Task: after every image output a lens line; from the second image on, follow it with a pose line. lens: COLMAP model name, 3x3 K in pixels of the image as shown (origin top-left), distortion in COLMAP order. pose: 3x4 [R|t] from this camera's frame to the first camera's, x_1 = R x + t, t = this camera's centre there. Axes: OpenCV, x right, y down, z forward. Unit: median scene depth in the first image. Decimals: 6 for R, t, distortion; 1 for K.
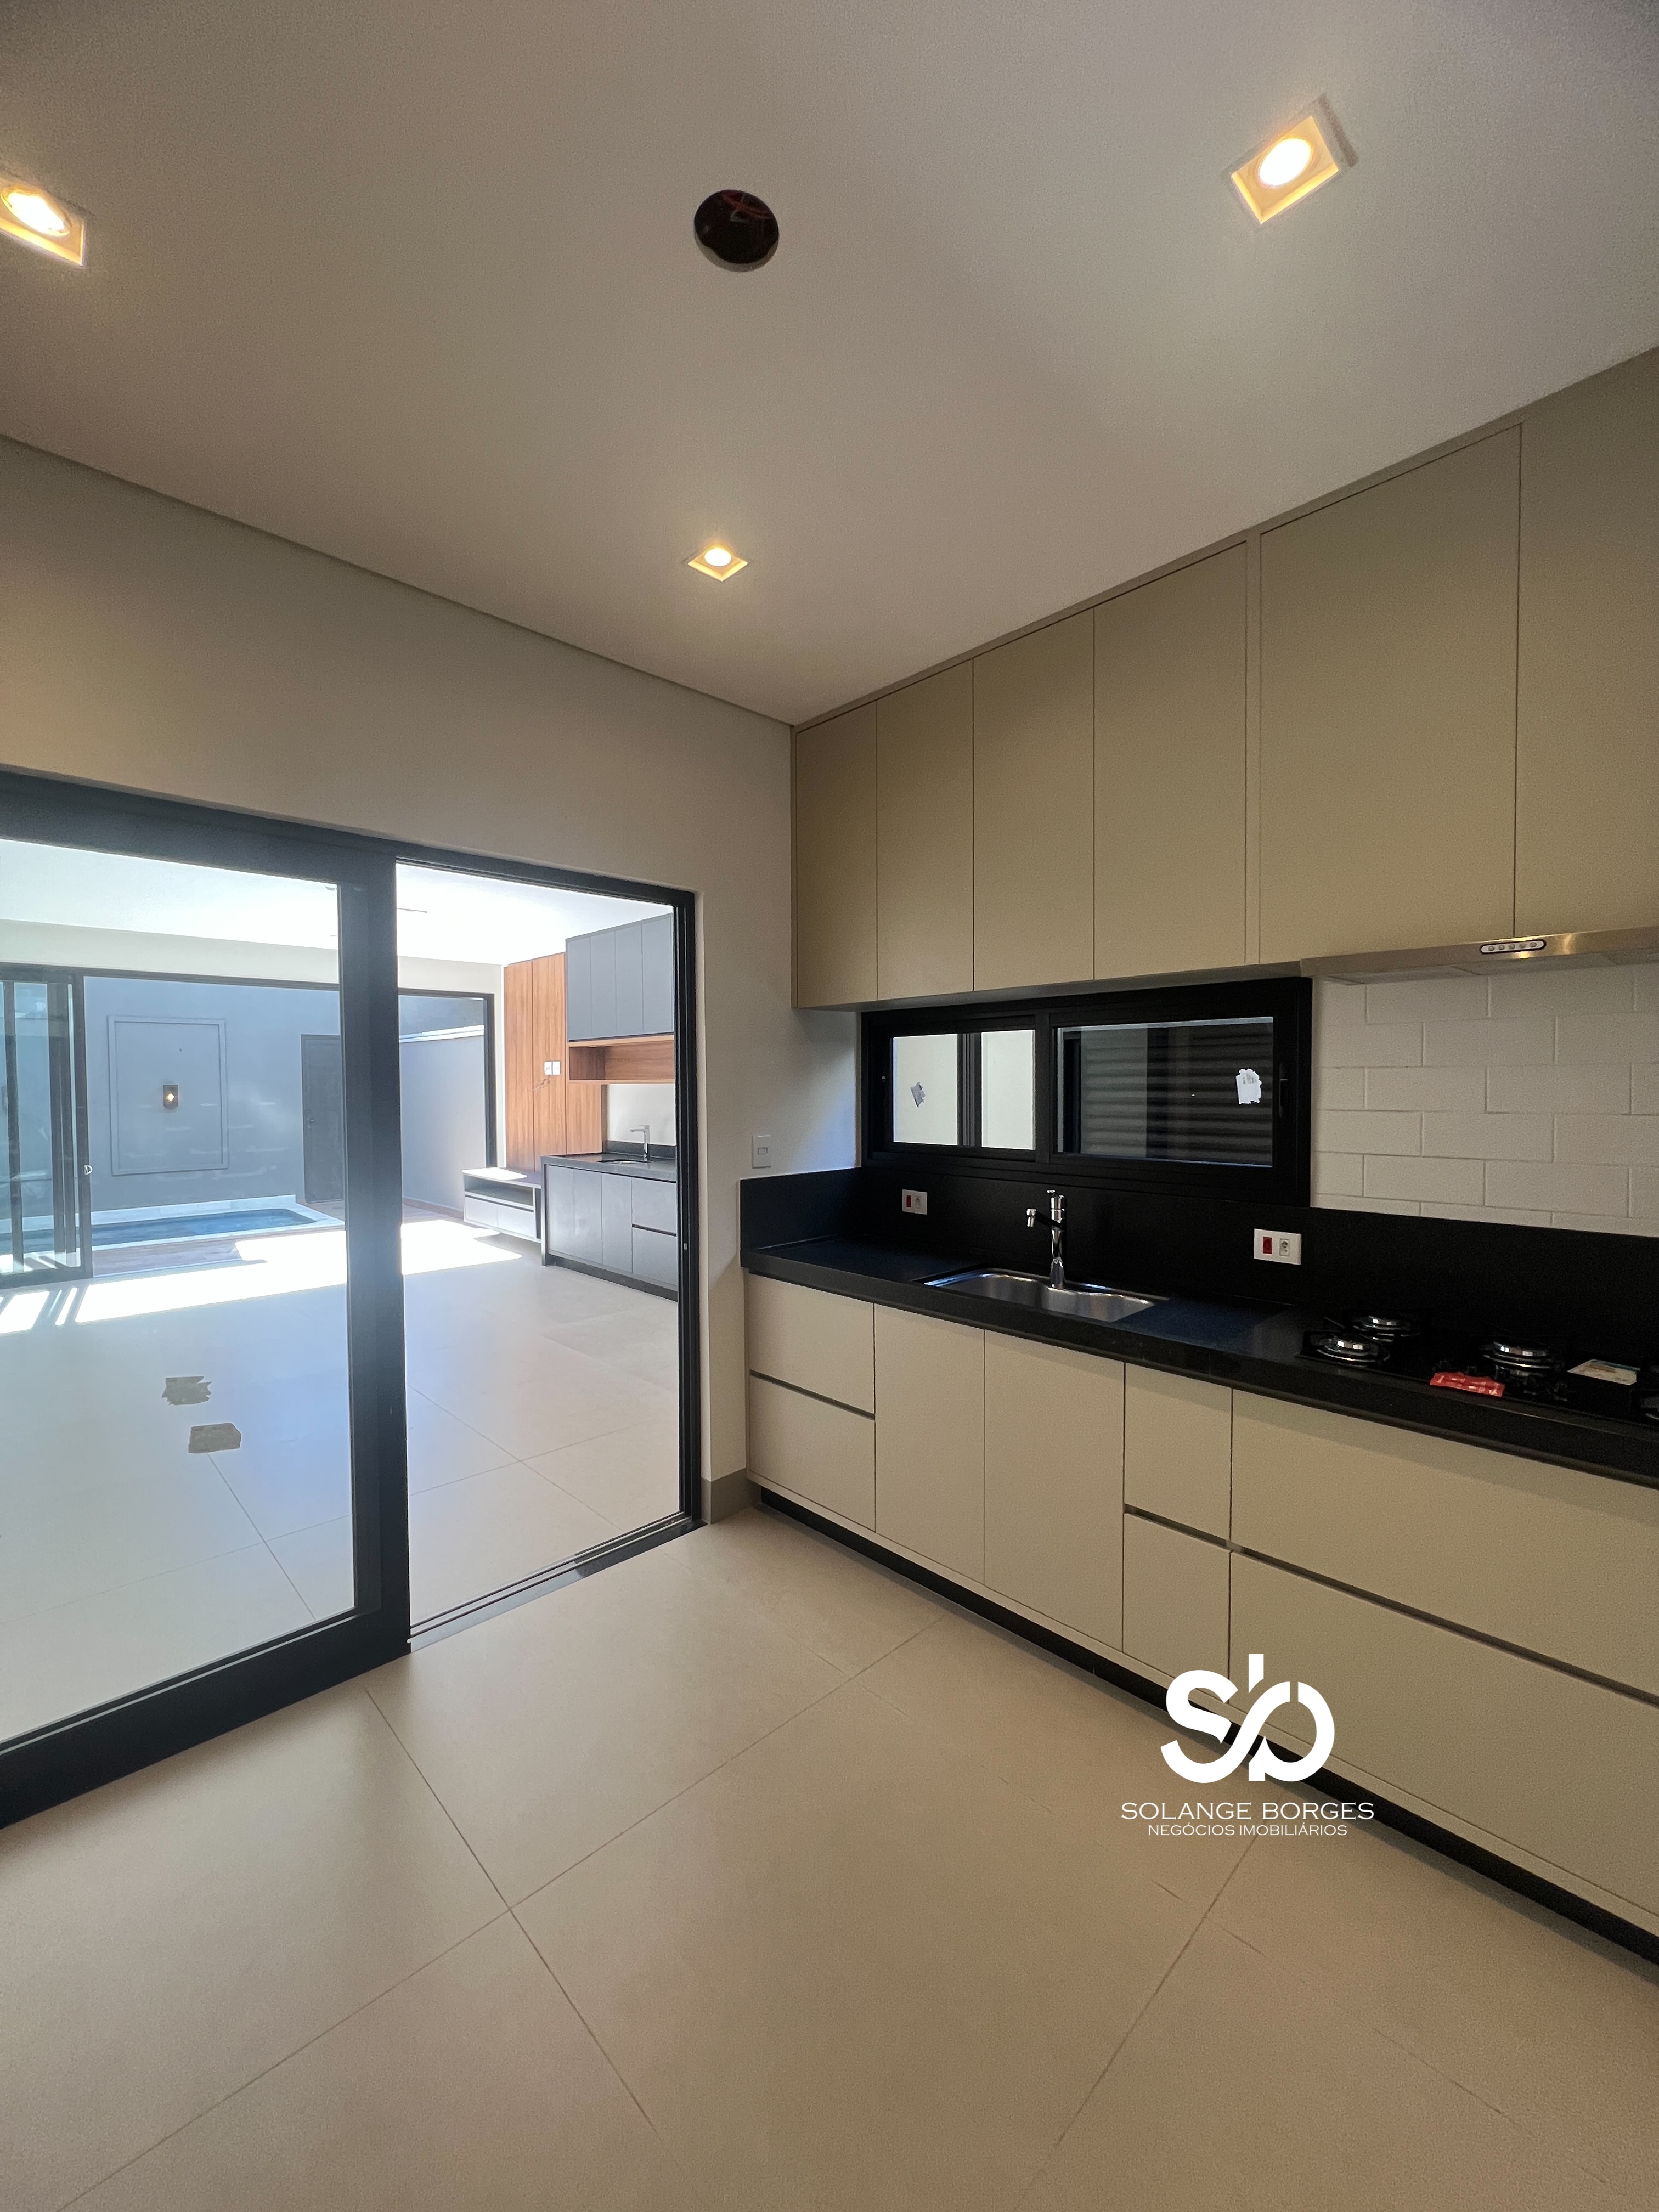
lens RADIAL K [[884.1, 0, 829.5], [0, 884.1, 1106.0], [0, 0, 1]] dist [-0.001141, -0.000375]
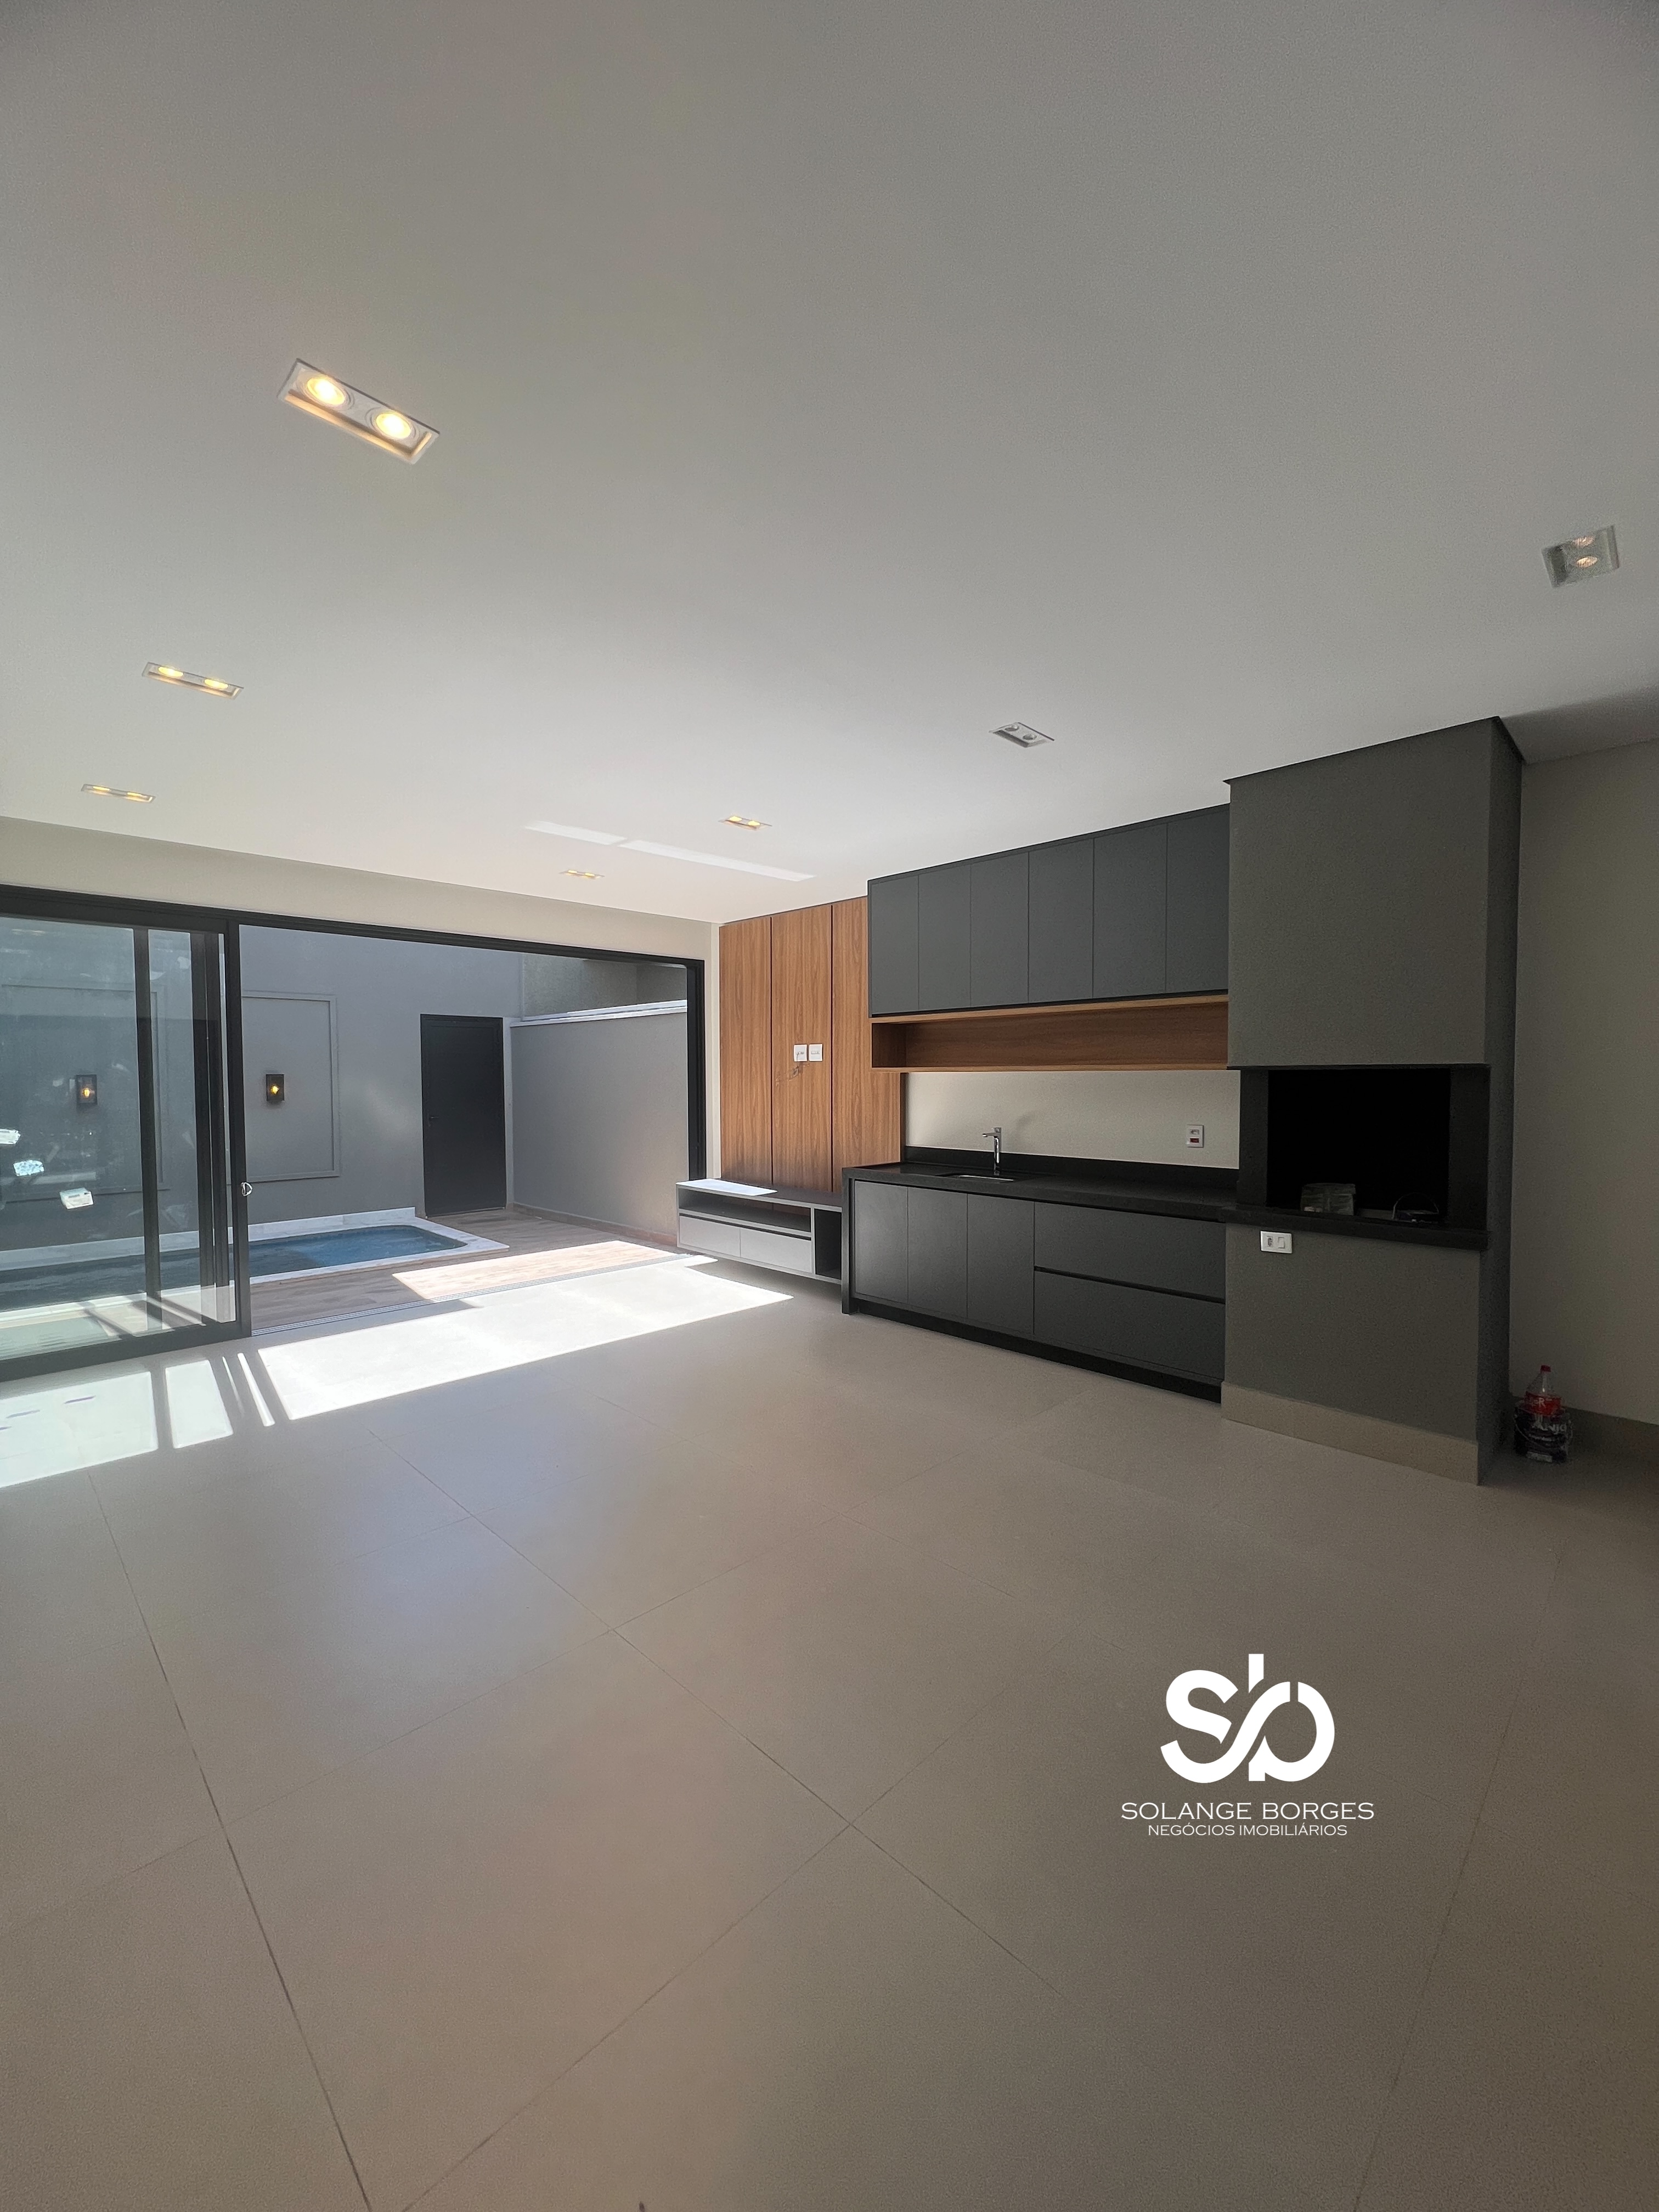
lens RADIAL K [[884.1, 0, 829.5], [0, 884.1, 1106.0], [0, 0, 1]] dist [-0.001141, -0.000375]
pose [[0.999775, 0.000193, 0.021208, -0.311612], [-0.000376, 0.999963, 0.008634, -0.002423], [-0.021205, -0.008640, 0.999738, 0.217810]]
